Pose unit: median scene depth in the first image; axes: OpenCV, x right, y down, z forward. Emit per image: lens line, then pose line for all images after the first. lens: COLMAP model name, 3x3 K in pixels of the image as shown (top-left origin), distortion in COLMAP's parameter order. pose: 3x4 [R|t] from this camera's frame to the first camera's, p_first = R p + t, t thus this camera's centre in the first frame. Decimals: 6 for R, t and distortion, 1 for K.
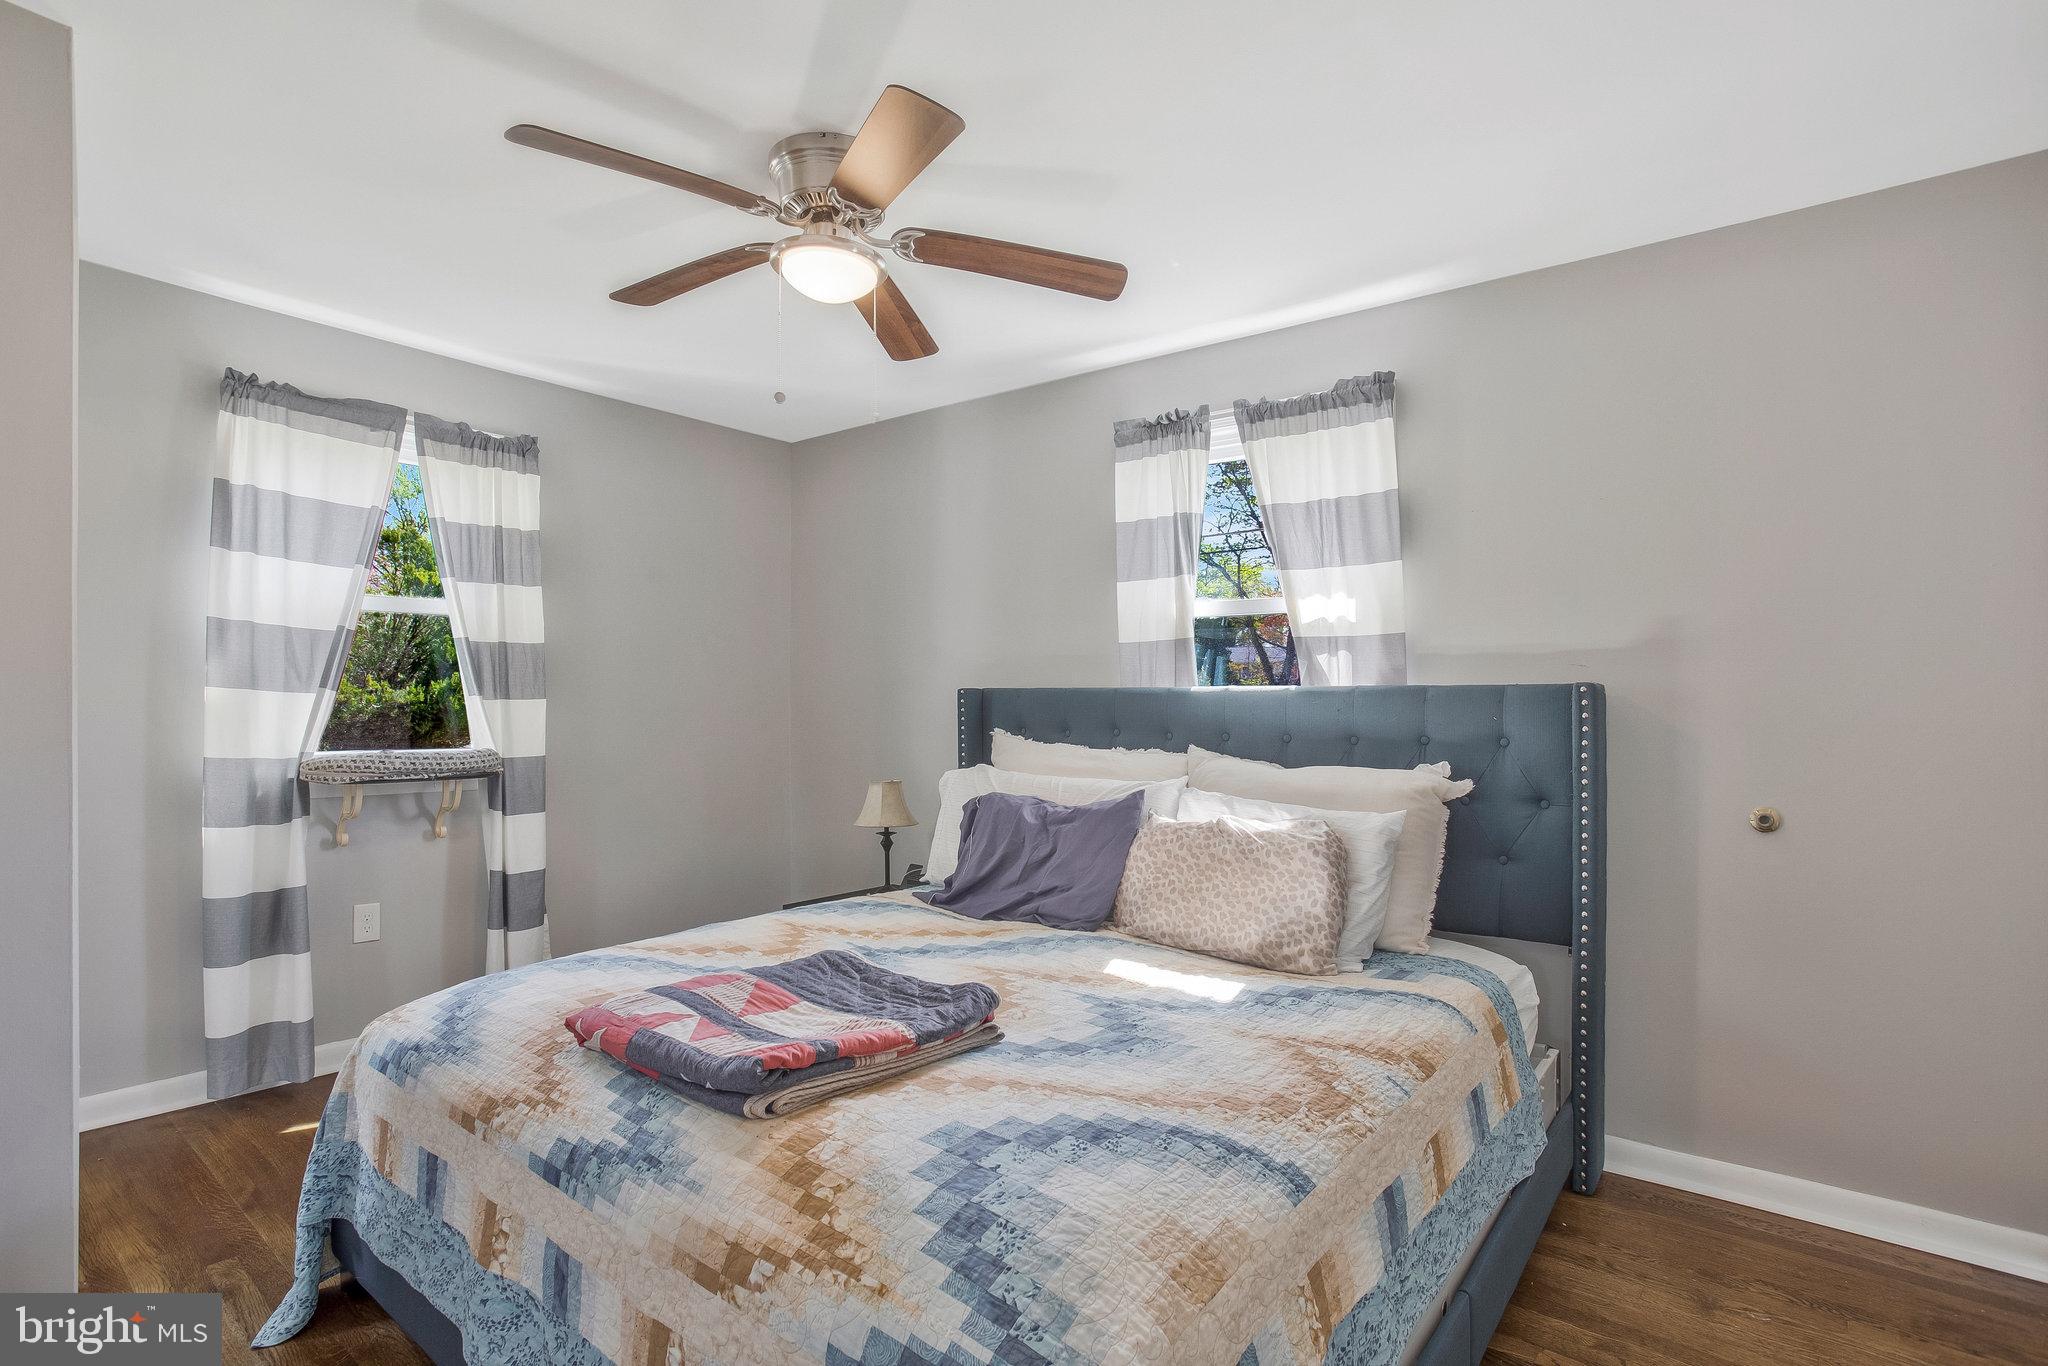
lens RADIAL K [[1013.4, 0, 1060.8], [0, 1013.4, 696.0], [0, 0, 1]] dist [-0.071862, 0.027742]
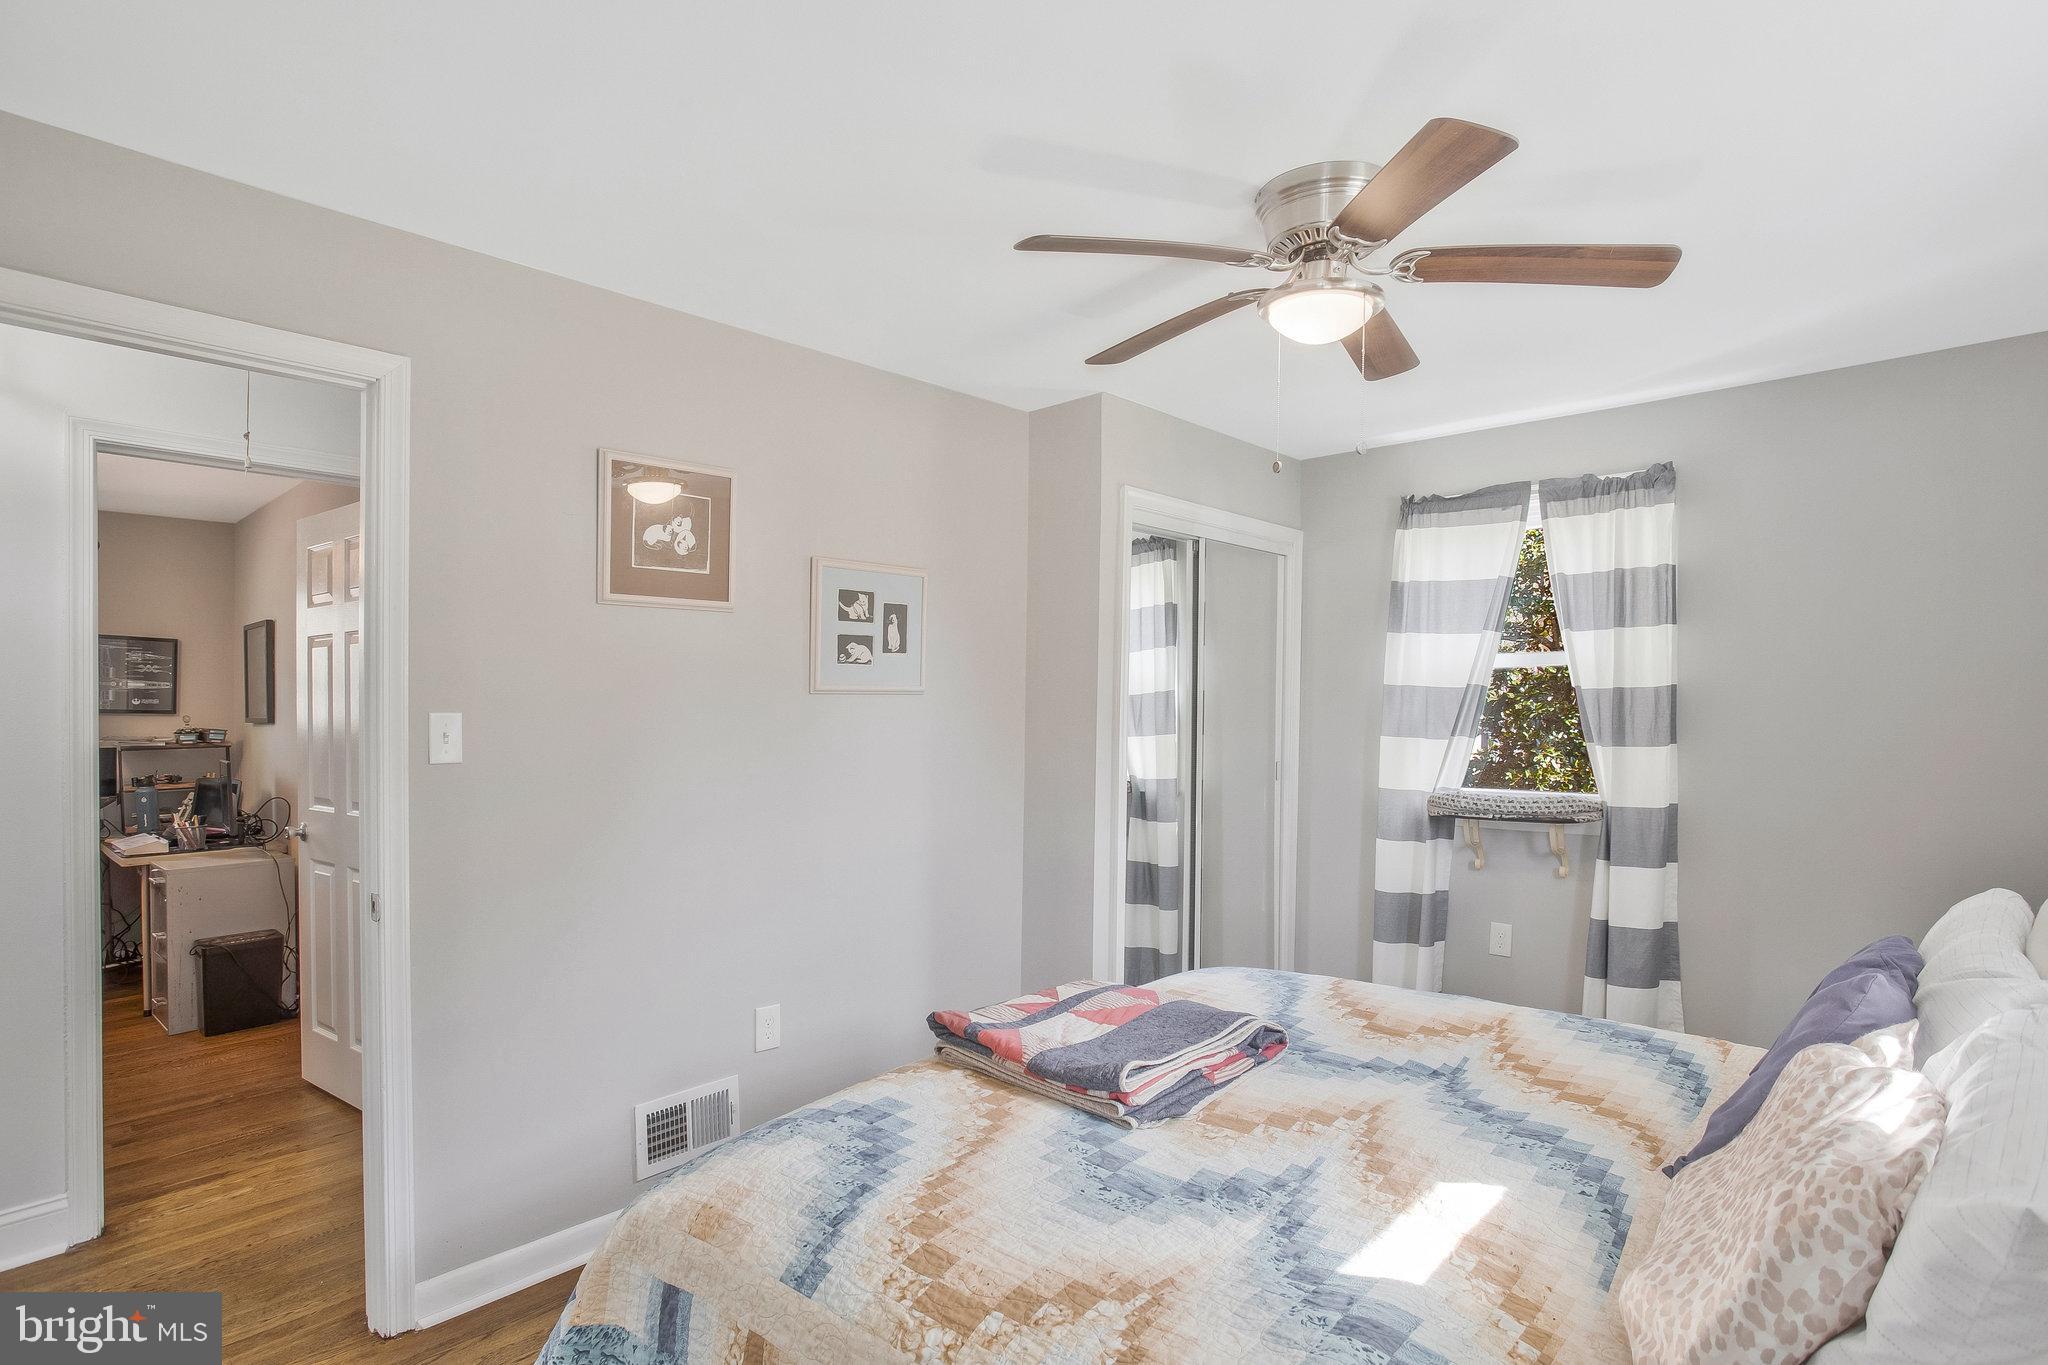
lens RADIAL K [[1023.6, 0, 1030.3], [0, 1023.6, 711.1], [0, 0, 1]] dist [-0.043657, 0.000933]
pose [[-0.069704, -0.011588, -0.997500, 0.535498], [0.011470, 0.999857, -0.012416, -0.029372], [0.997502, -0.012307, -0.069561, 0.560116]]
